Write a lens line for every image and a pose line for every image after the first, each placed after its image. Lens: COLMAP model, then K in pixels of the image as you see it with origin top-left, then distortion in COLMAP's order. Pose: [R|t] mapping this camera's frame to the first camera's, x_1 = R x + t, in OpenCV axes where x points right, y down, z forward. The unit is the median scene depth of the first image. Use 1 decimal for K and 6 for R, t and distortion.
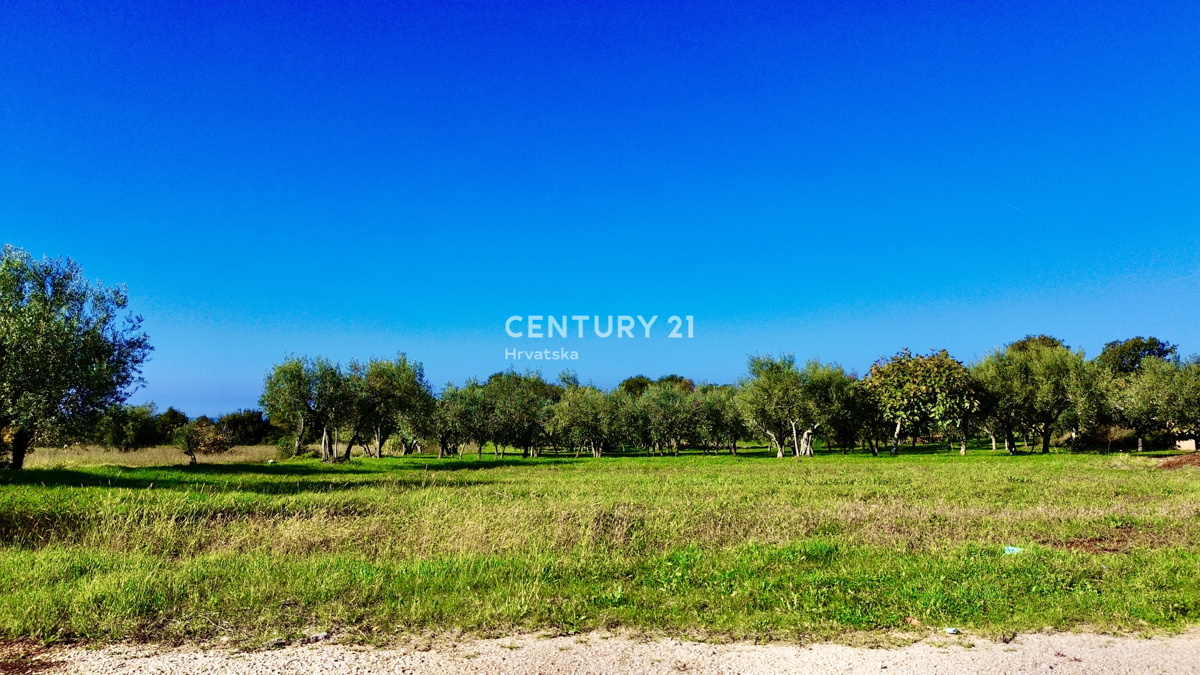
lens RADIAL K [[861.8, 0, 604.1], [0, 861.8, 317.1], [0, 0, 1]] dist [0.098015, -0.089029]
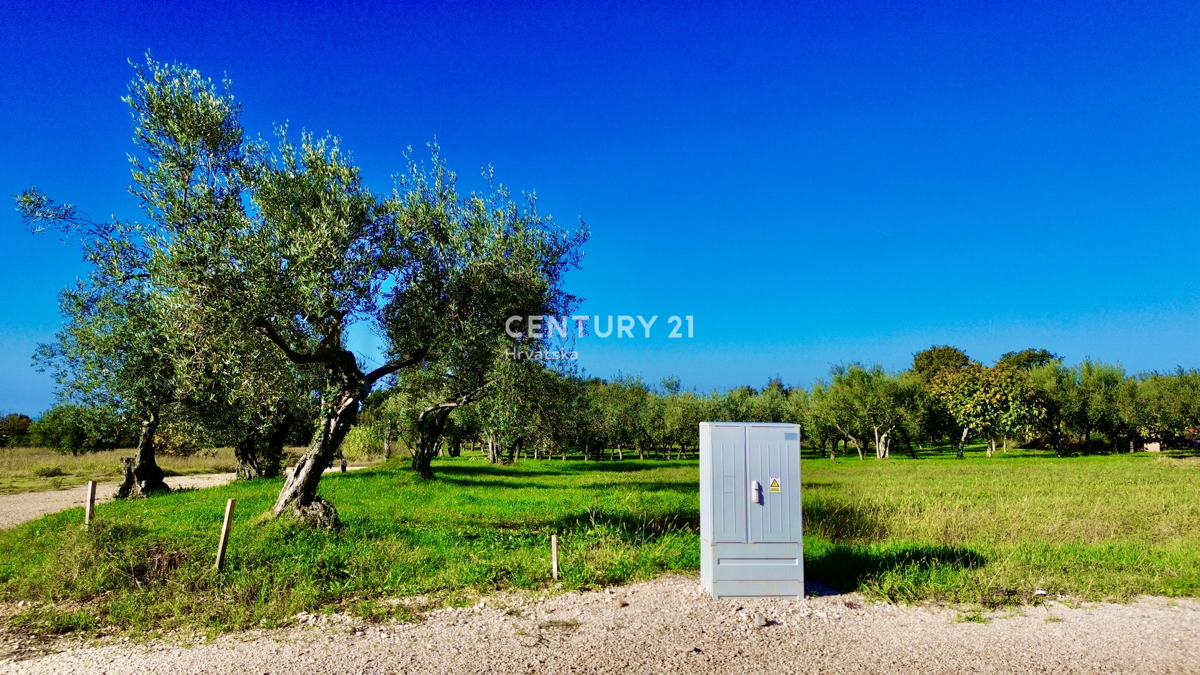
lens RADIAL K [[861.8, 0, 604.1], [0, 861.8, 317.1], [0, 0, 1]] dist [0.098015, -0.089029]
pose [[0.987753, 0.022700, 0.154367, -0.294031], [-0.022362, 0.999742, -0.003929, -0.004076], [-0.154416, 0.000429, 0.988006, -0.022368]]
